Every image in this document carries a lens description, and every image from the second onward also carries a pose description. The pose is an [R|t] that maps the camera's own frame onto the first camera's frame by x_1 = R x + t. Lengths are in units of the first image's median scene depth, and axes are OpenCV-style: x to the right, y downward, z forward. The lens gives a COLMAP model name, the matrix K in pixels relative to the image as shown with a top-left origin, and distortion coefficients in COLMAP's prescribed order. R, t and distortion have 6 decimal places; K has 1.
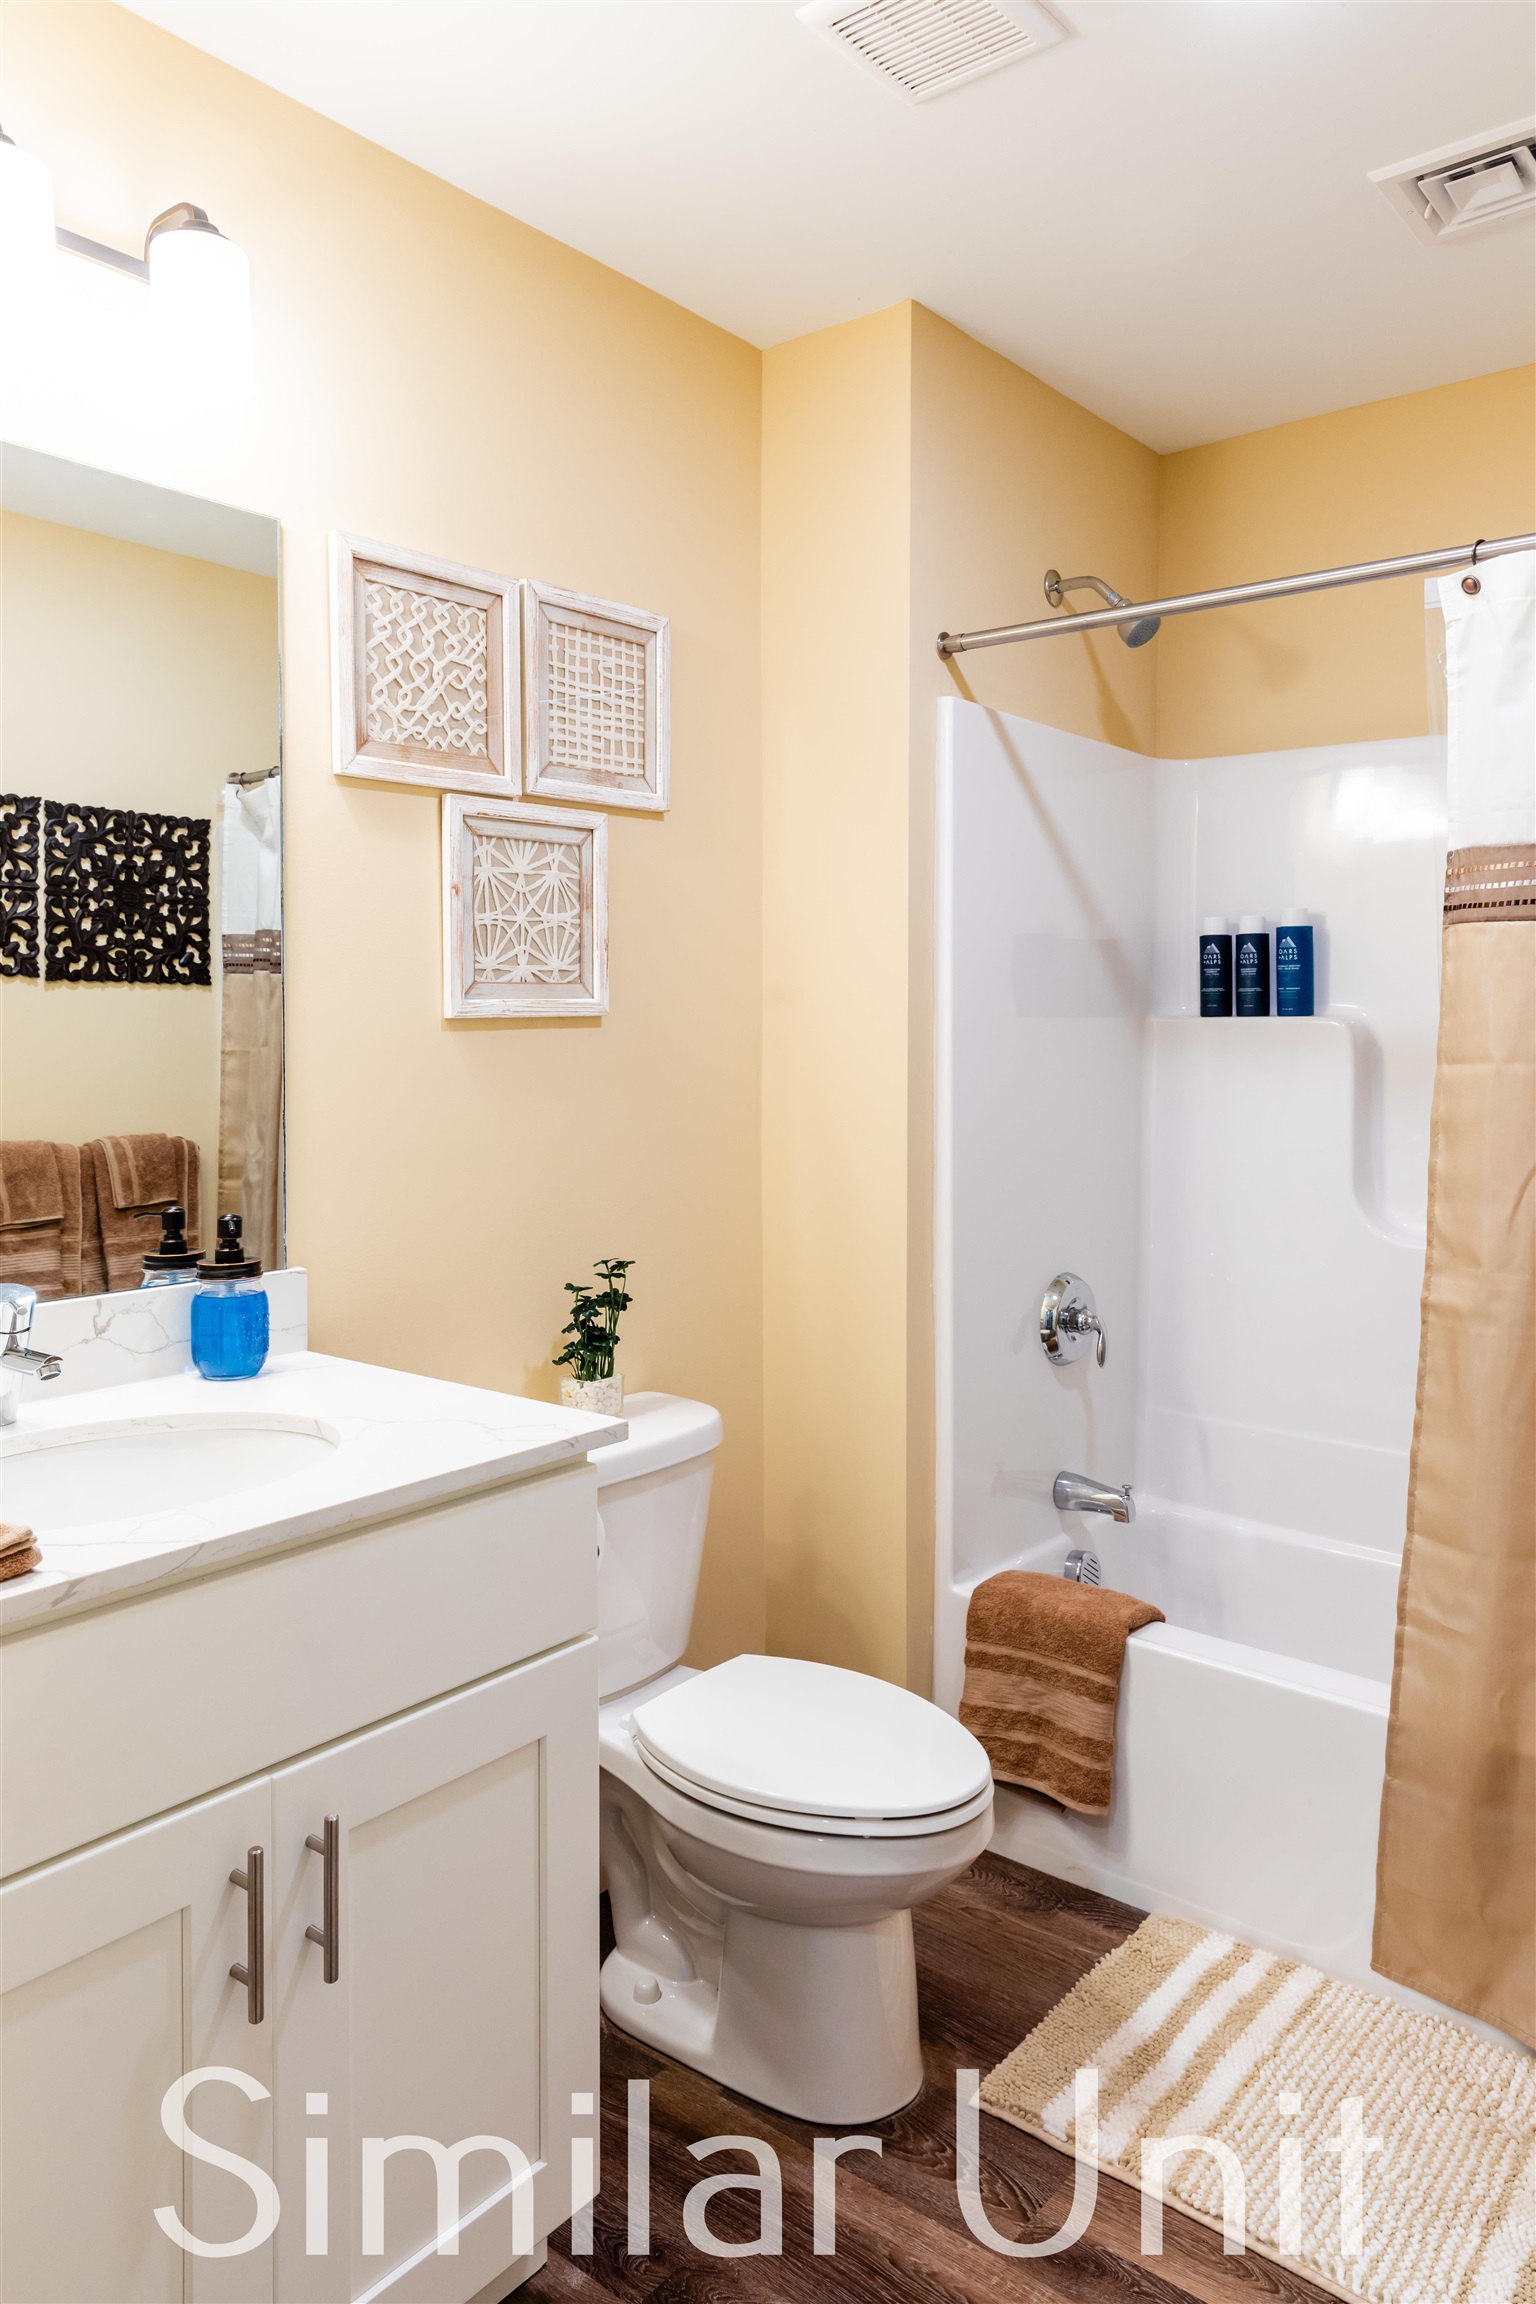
lens RADIAL K [[1577.7, 0, 772.2], [0, 1577.7, 1164.1], [0, 0, 1]] dist [0.016187, -0.008433]
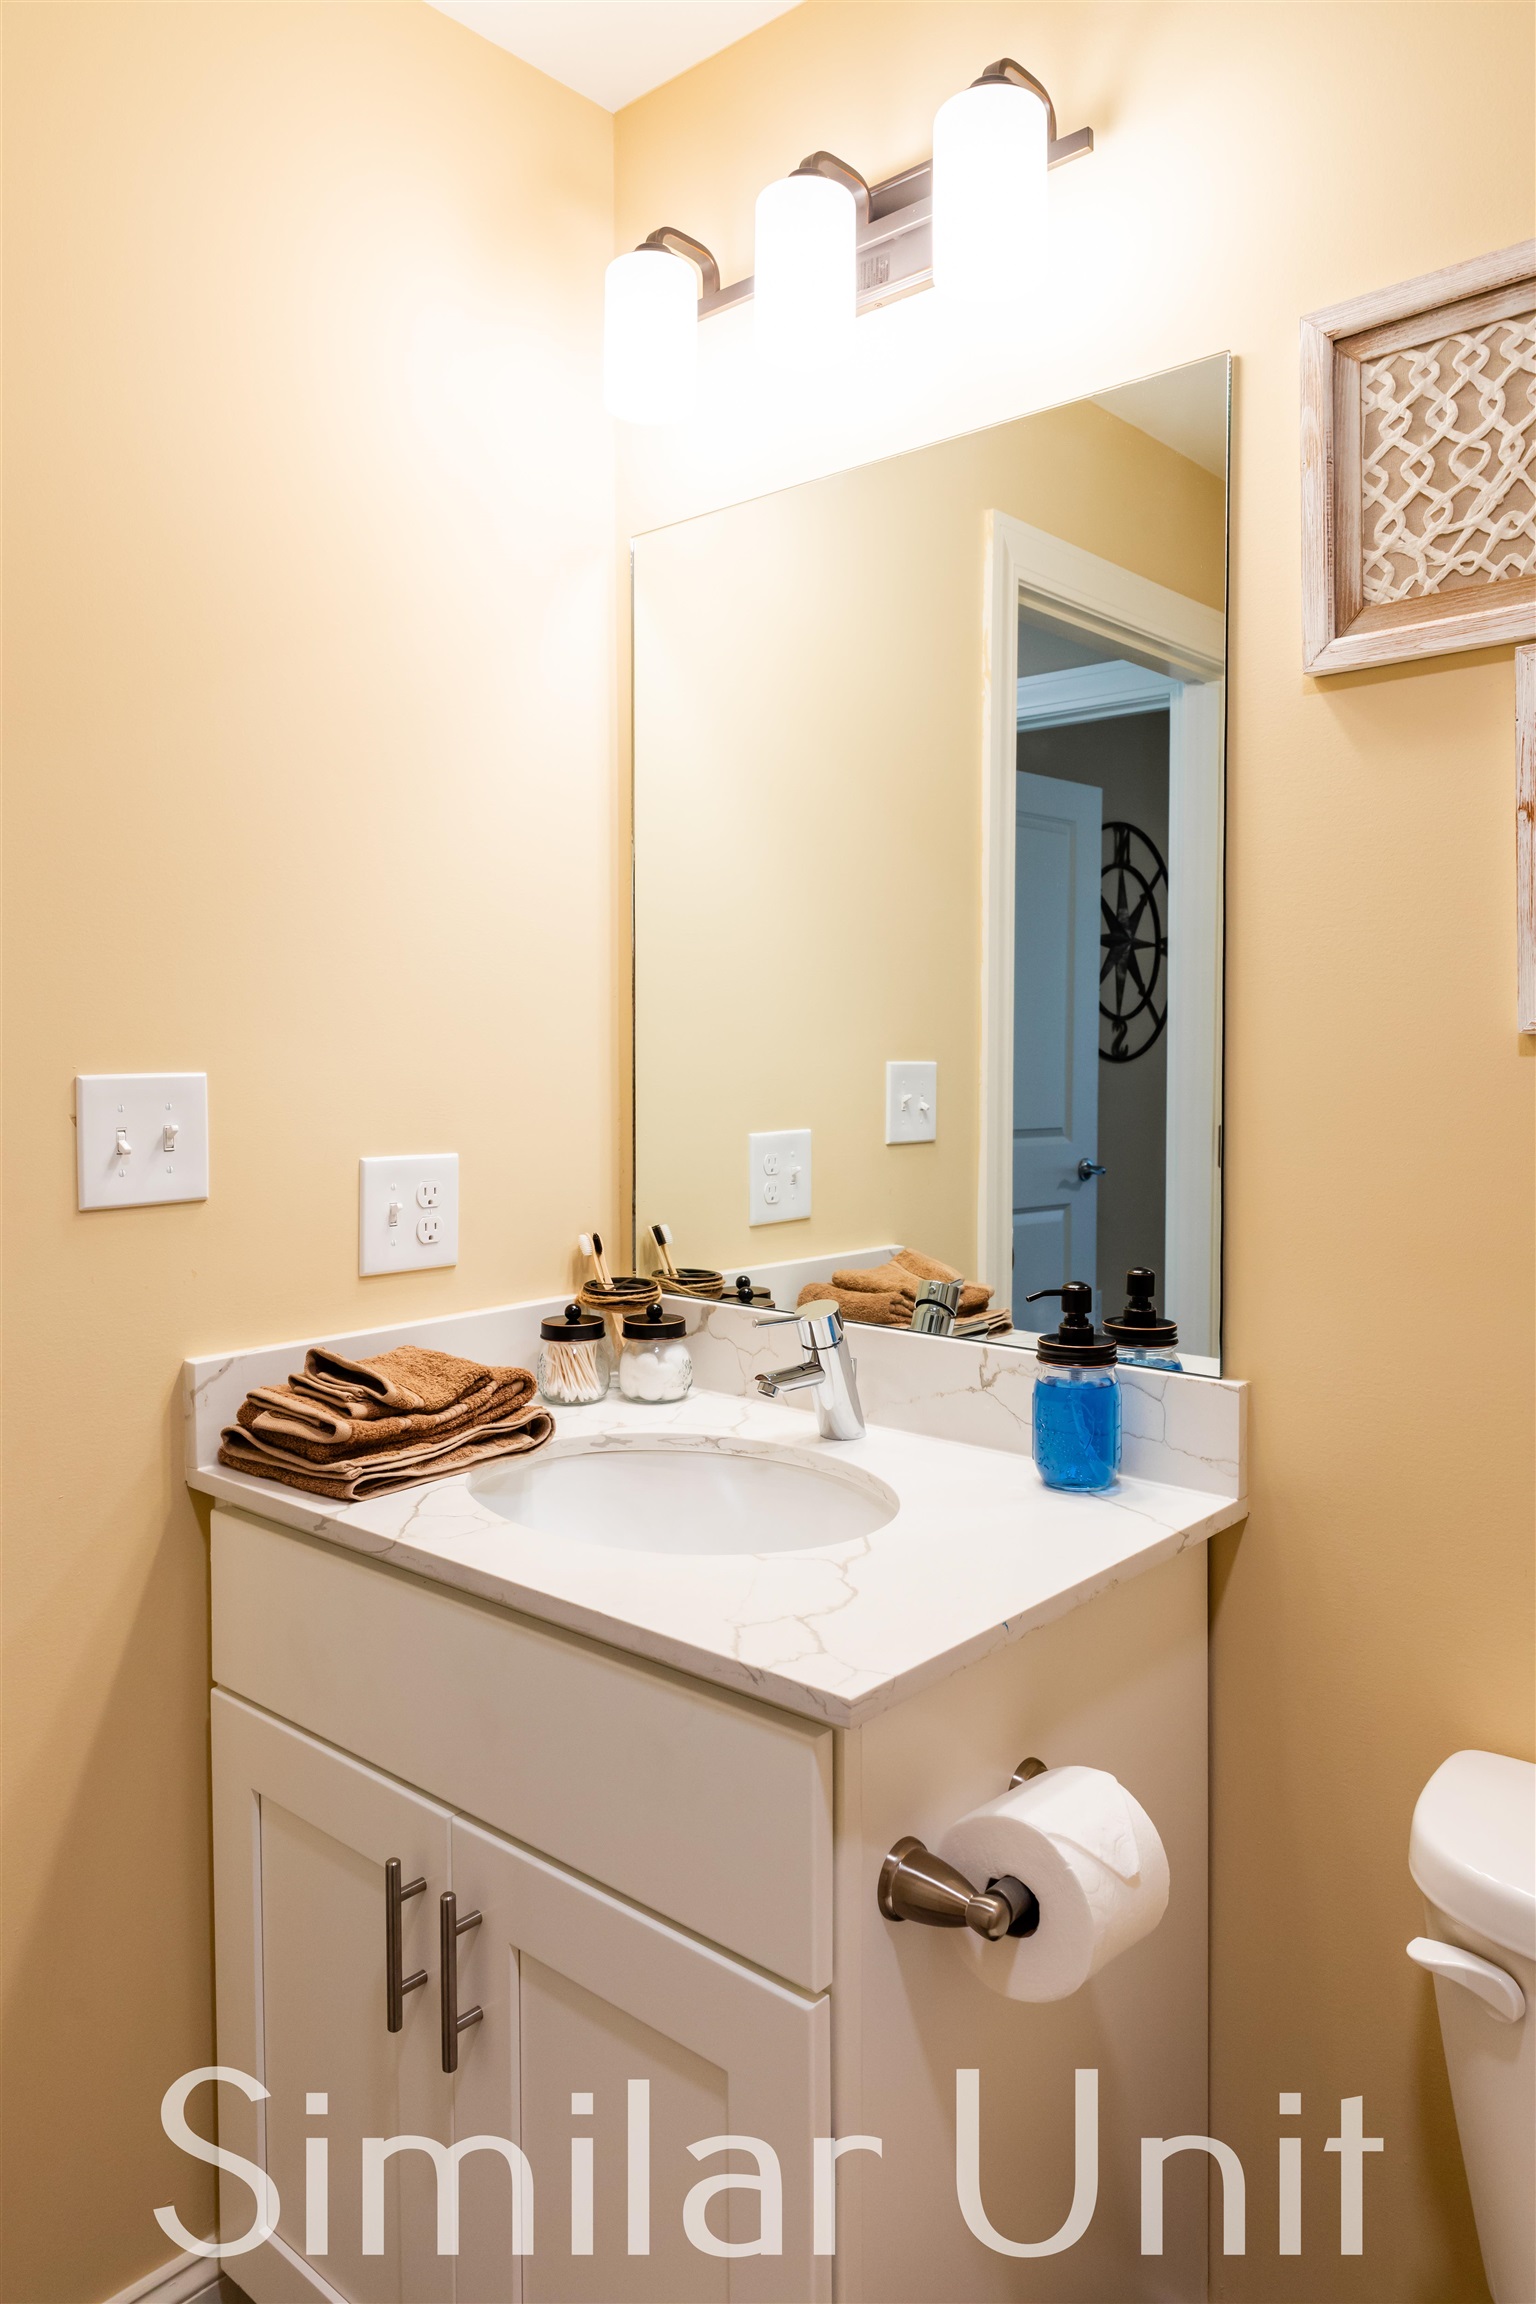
lens RADIAL K [[1577.7, 0, 770.2], [0, 1577.7, 1134.0], [0, 0, 1]] dist [0.016187, -0.008433]
pose [[-0.040670, 0.060722, -0.997326, 0.280652], [-0.086447, 0.994195, 0.064056, -0.049664], [0.995426, 0.088821, -0.035185, 0.537663]]
